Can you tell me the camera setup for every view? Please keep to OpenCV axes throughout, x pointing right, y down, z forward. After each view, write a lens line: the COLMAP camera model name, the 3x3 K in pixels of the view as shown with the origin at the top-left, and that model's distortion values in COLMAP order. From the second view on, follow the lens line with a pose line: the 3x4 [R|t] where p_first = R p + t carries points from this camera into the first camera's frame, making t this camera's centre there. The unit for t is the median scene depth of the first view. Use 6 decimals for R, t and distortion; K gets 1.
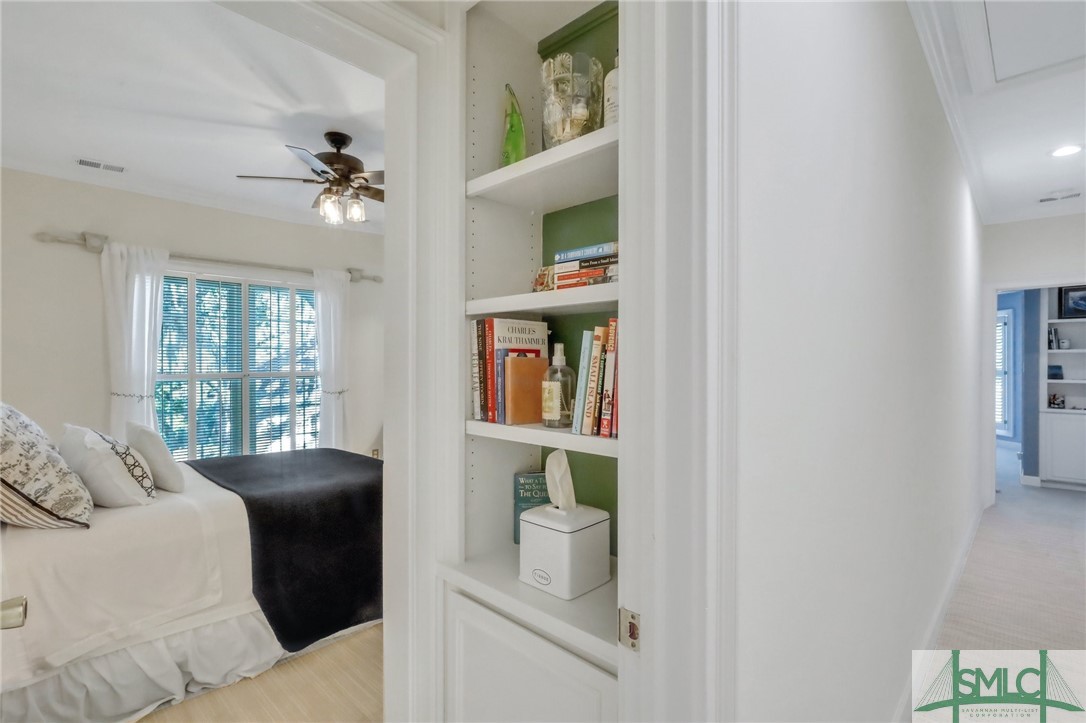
lens RADIAL K [[508.8, 0, 544.9], [0, 508.8, 367.9], [0, 0, 1]] dist [-0.000510, -0.000175]
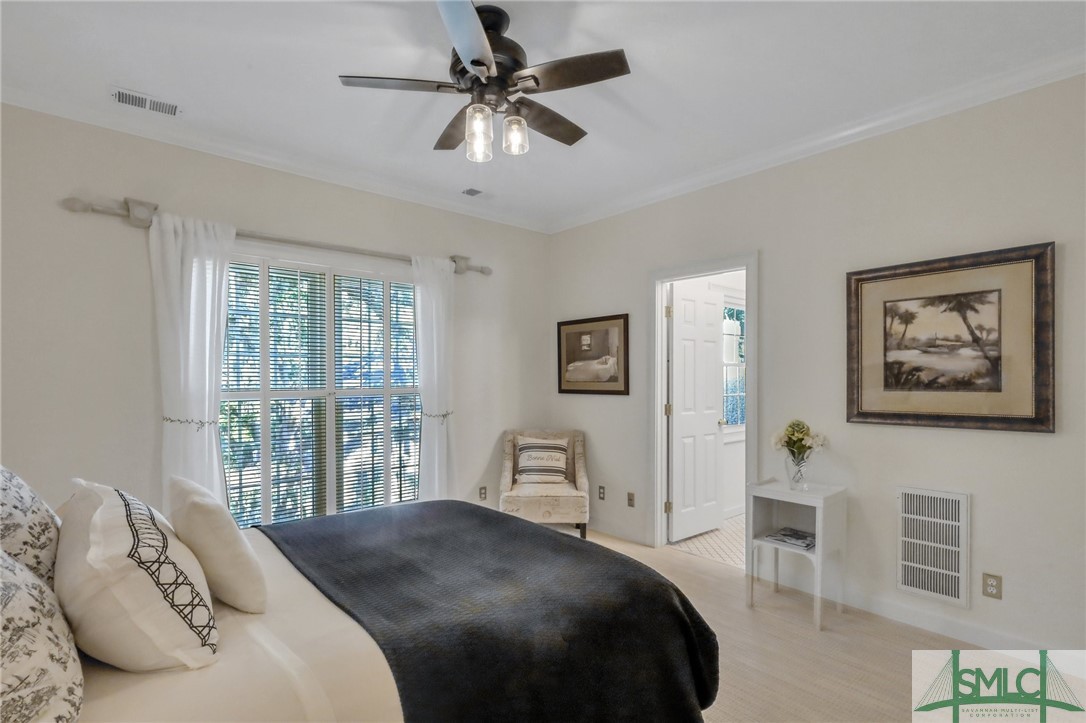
lens RADIAL K [[507.7, 0, 544.8], [0, 507.7, 386.0], [0, 0, 1]] dist [0.000045, -0.000594]
pose [[0.996231, -0.000279, -0.086734, -0.244857], [0.000815, 0.999981, 0.006141, -0.001681], [0.086731, -0.006189, 0.996213, 0.324958]]
